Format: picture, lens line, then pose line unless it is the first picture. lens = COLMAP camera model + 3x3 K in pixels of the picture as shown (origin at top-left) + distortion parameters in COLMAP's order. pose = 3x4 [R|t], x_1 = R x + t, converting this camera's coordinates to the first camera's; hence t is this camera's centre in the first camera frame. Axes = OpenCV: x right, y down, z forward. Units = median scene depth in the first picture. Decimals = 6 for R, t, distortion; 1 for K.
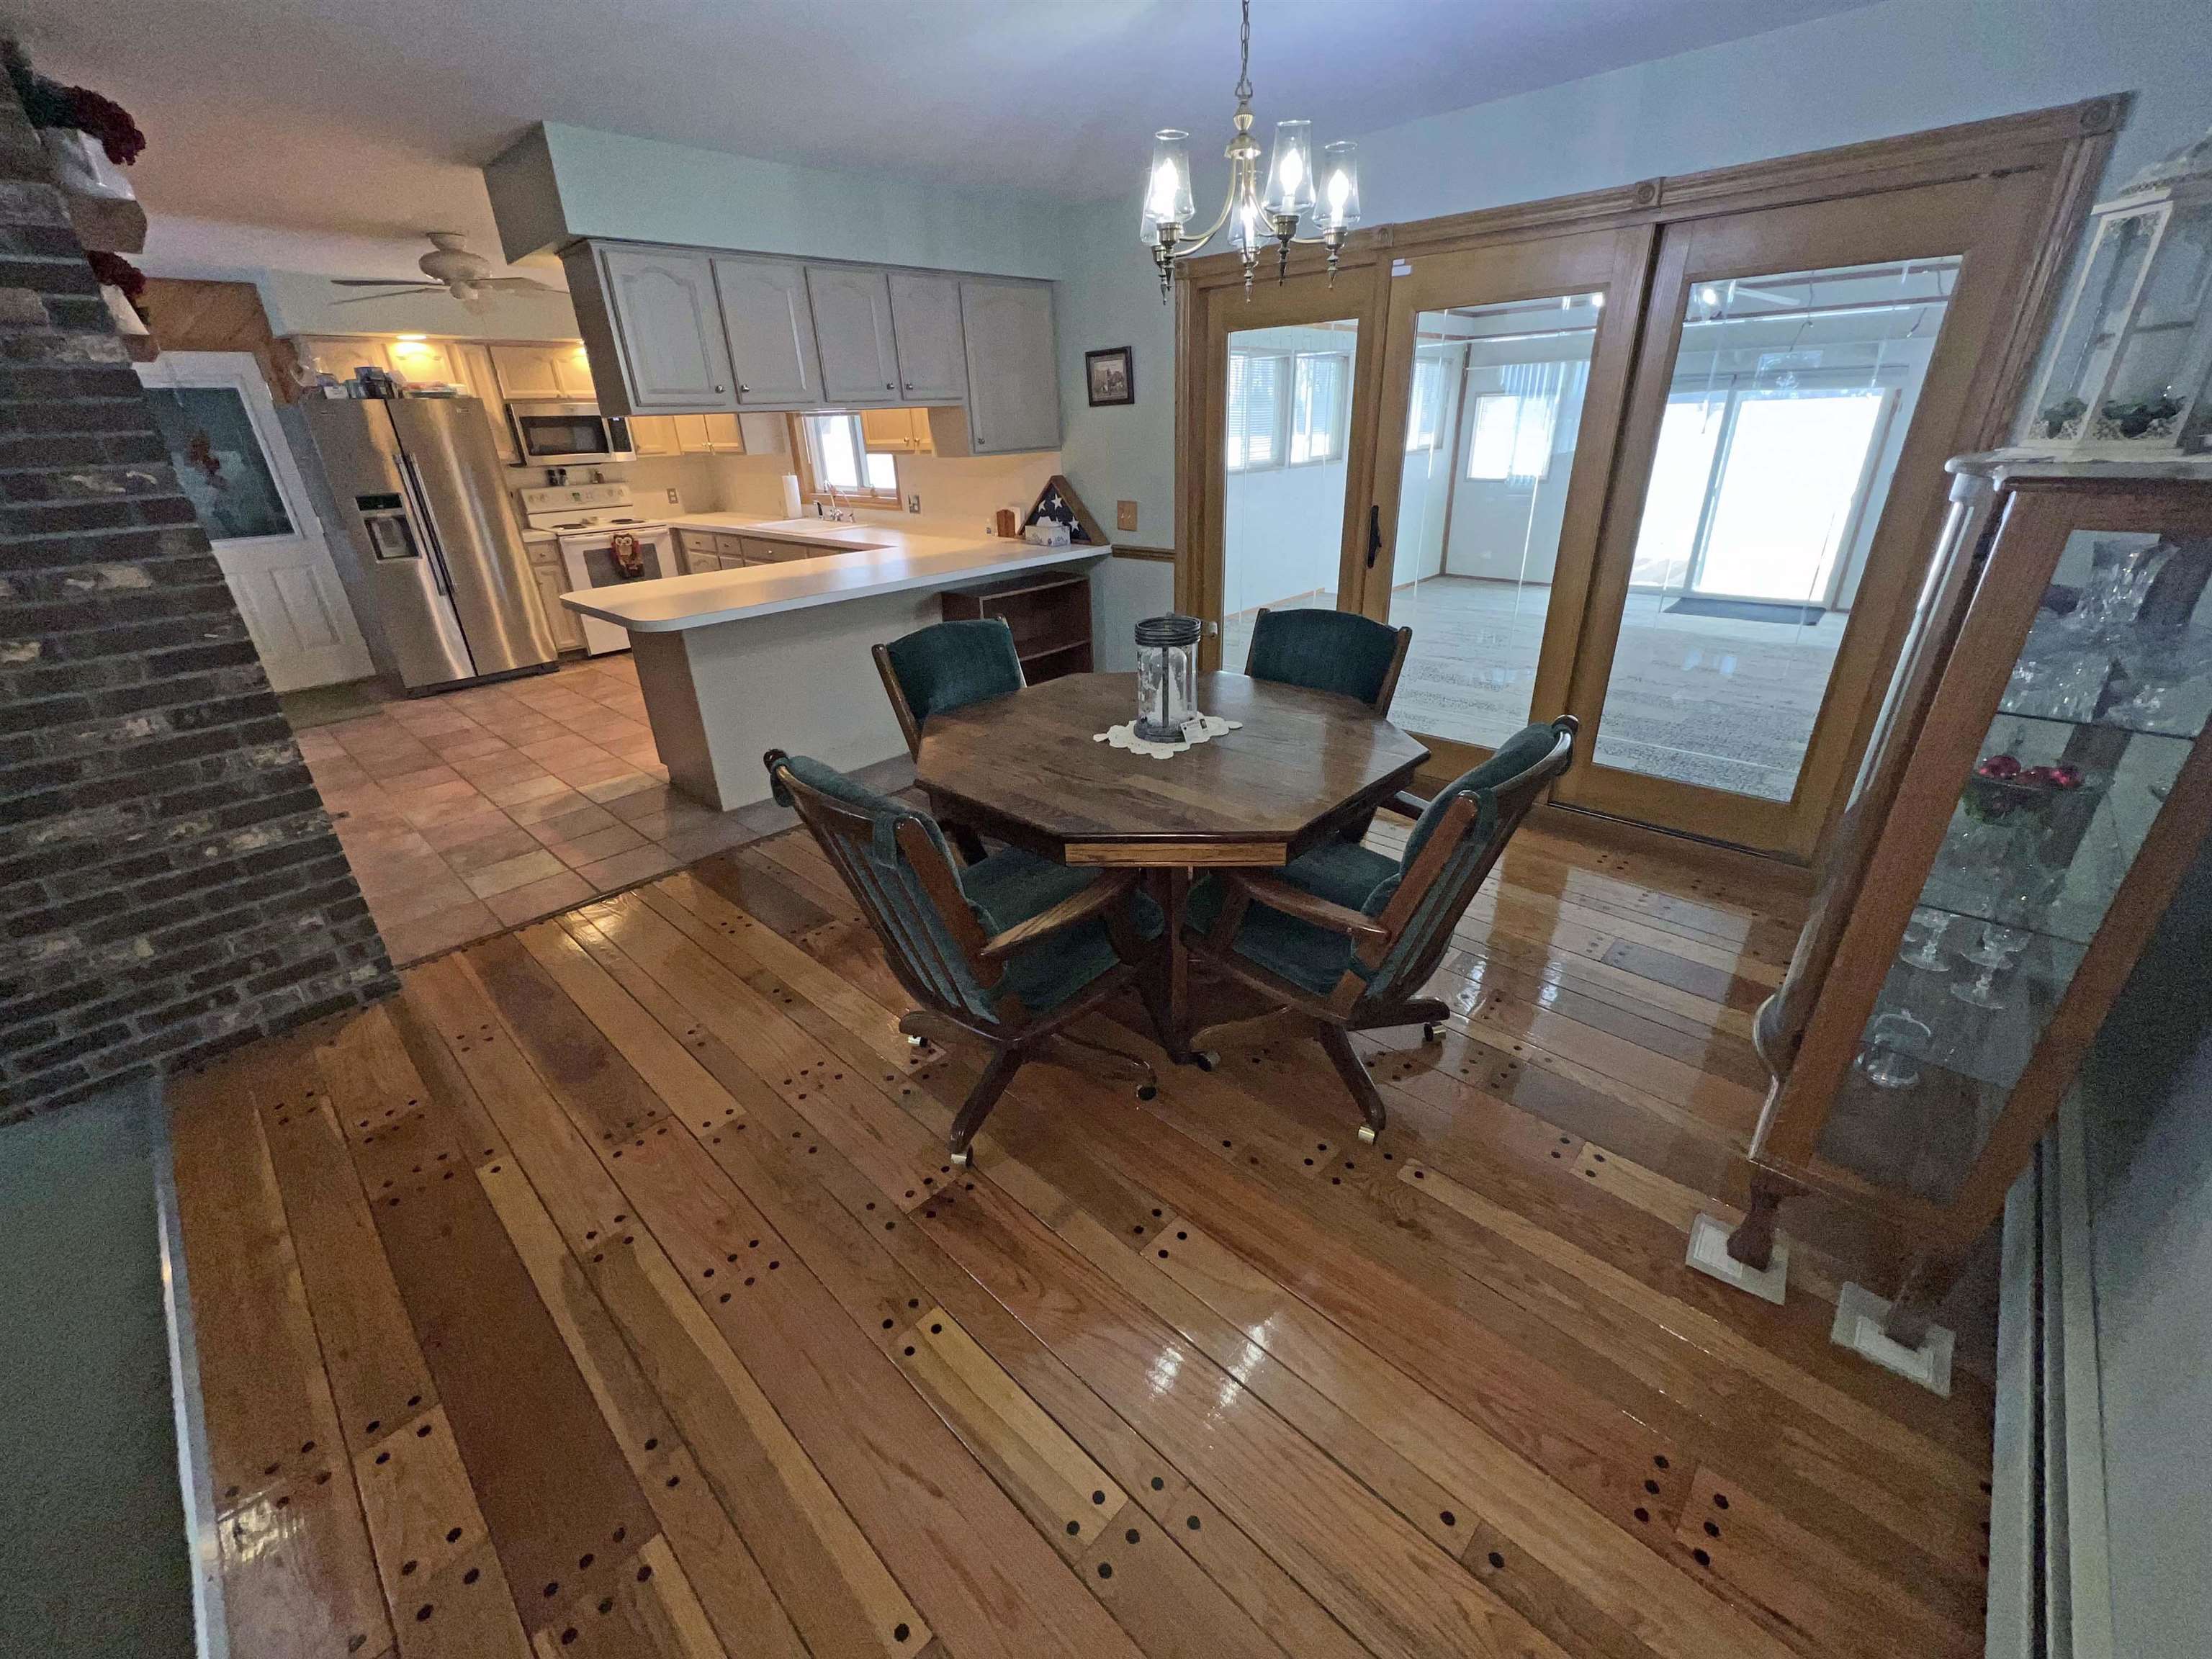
lens RADIAL K [[890.2, 0, 1104.1], [0, 890.2, 826.6], [0, 0, 1]] dist [-0.001095, 0.000746]
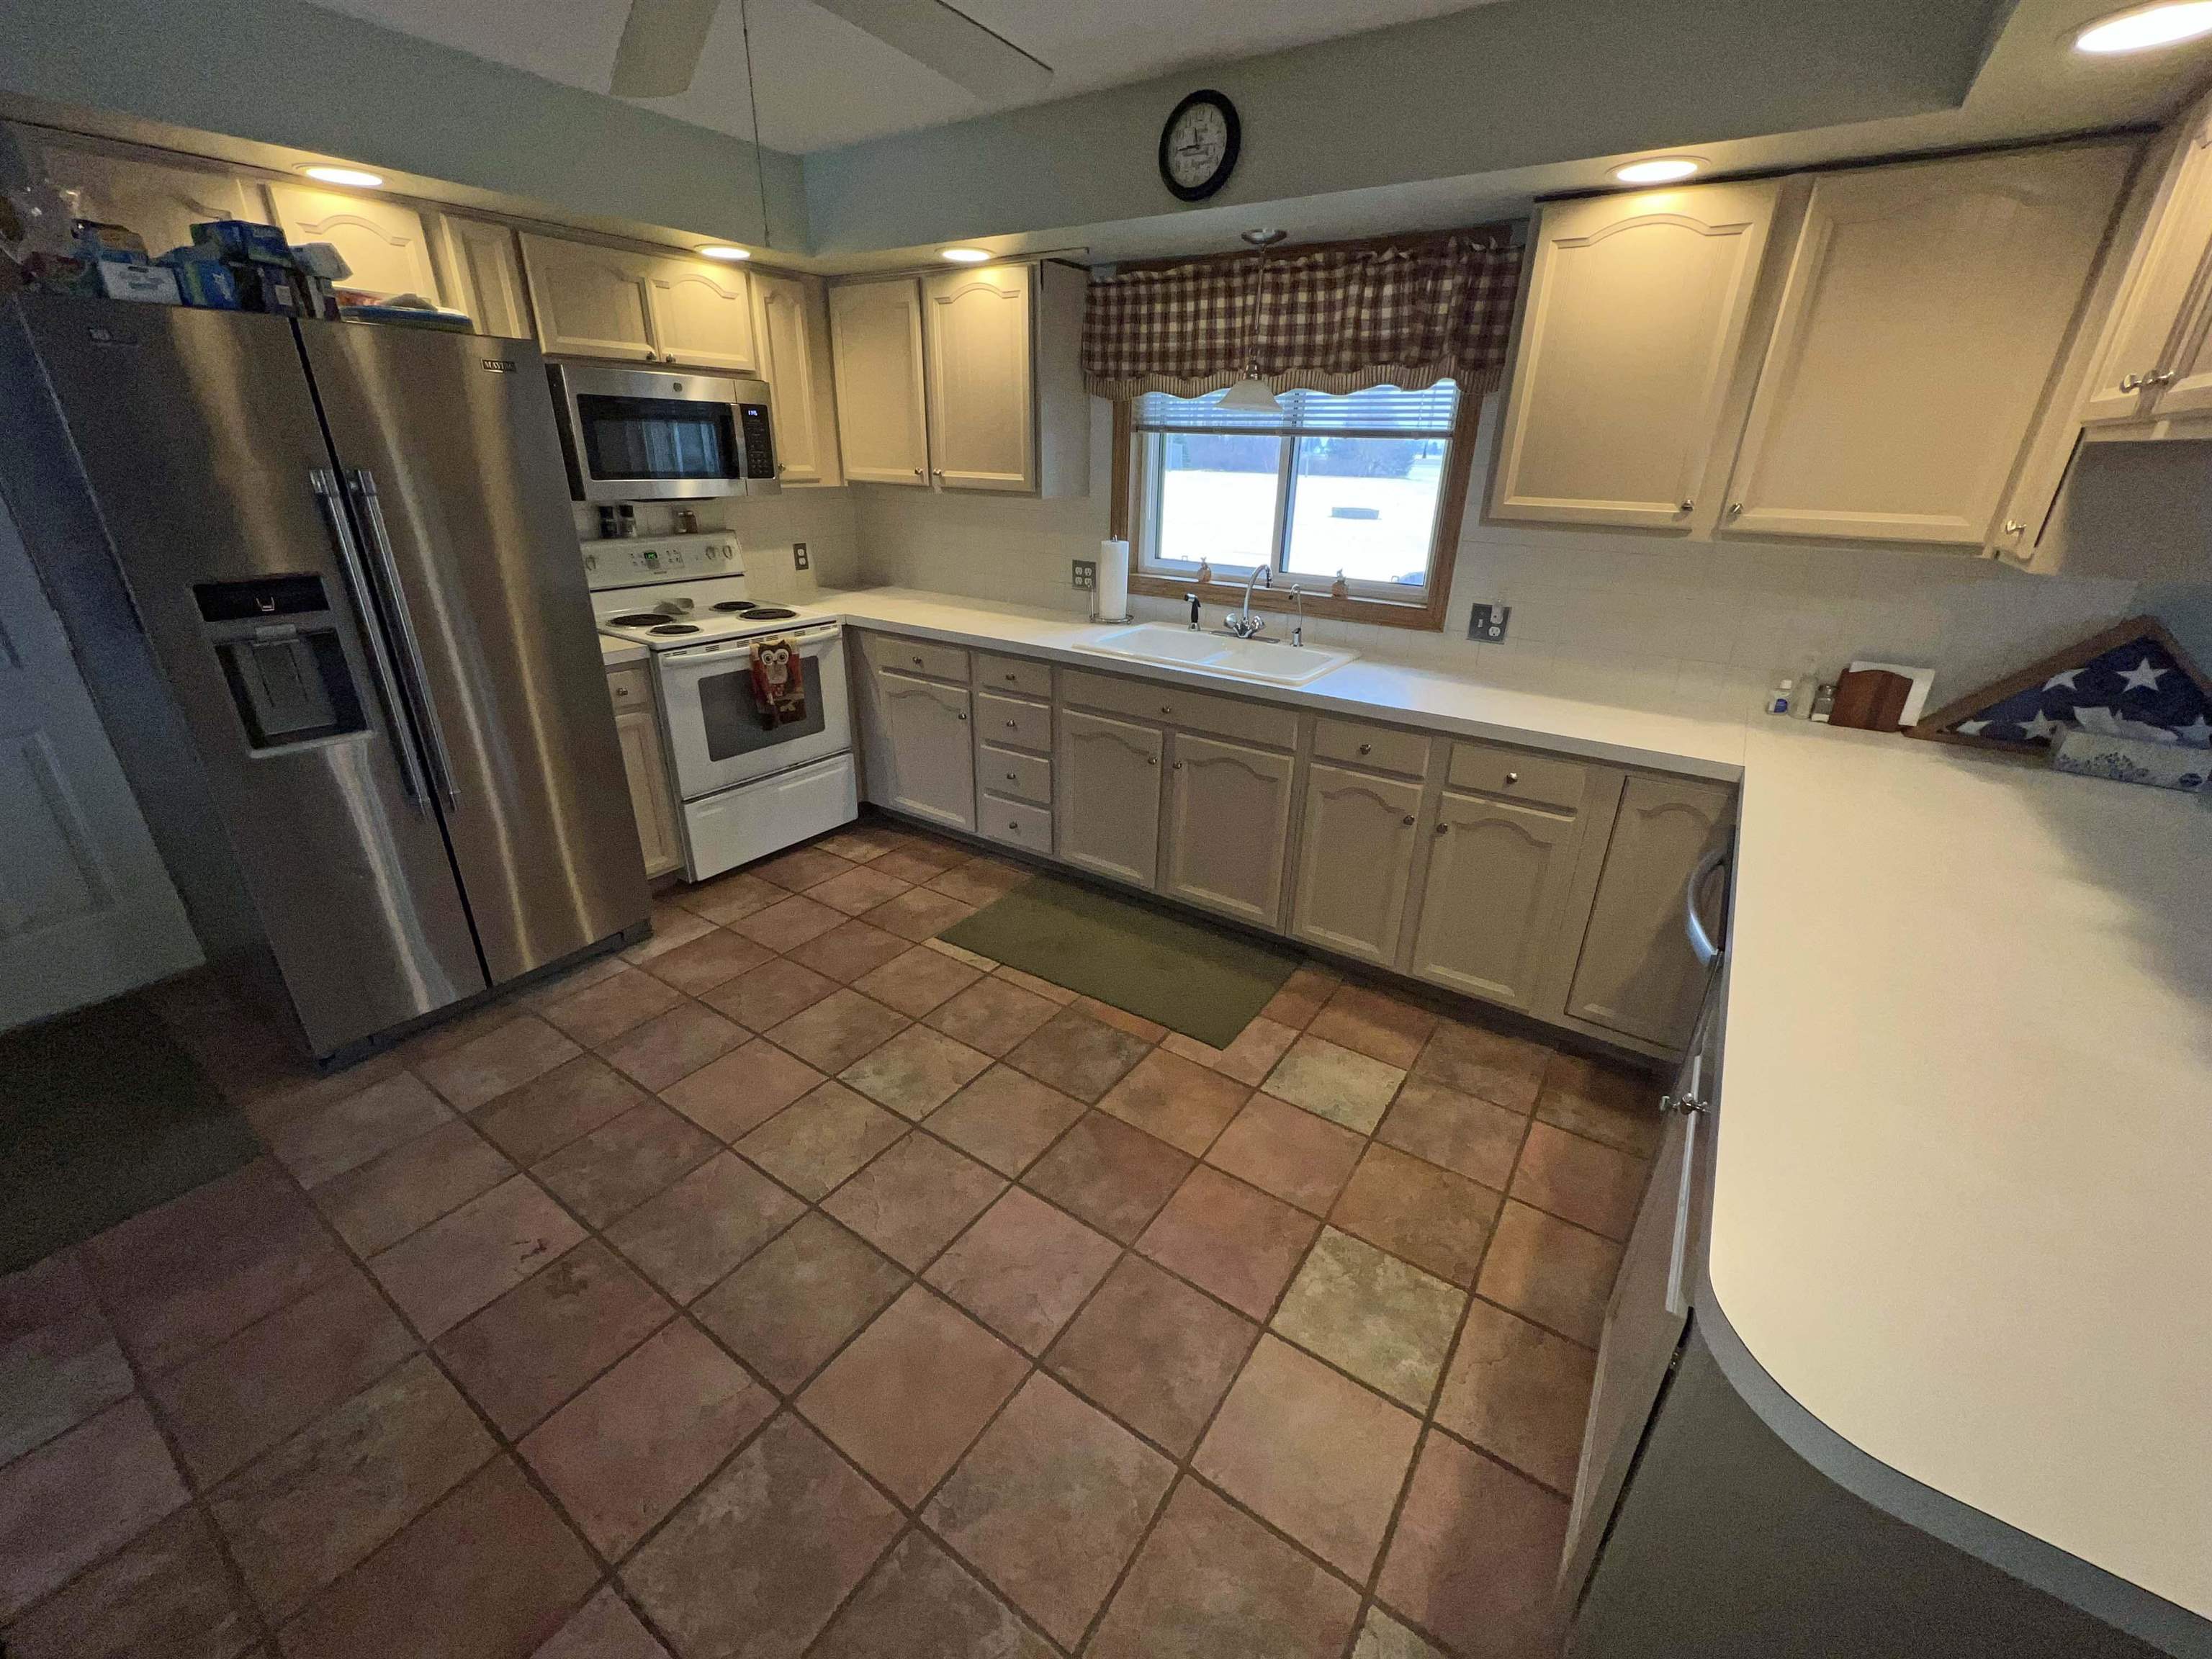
lens RADIAL K [[890.5, 0, 1104.1], [0, 890.5, 828.7], [0, 0, 1]] dist [0.001567, -0.000787]
pose [[0.986661, -0.011130, 0.162407, -0.456343], [0.015043, 0.999625, -0.022888, -0.218544], [-0.162091, 0.025026, 0.986458, 0.500185]]
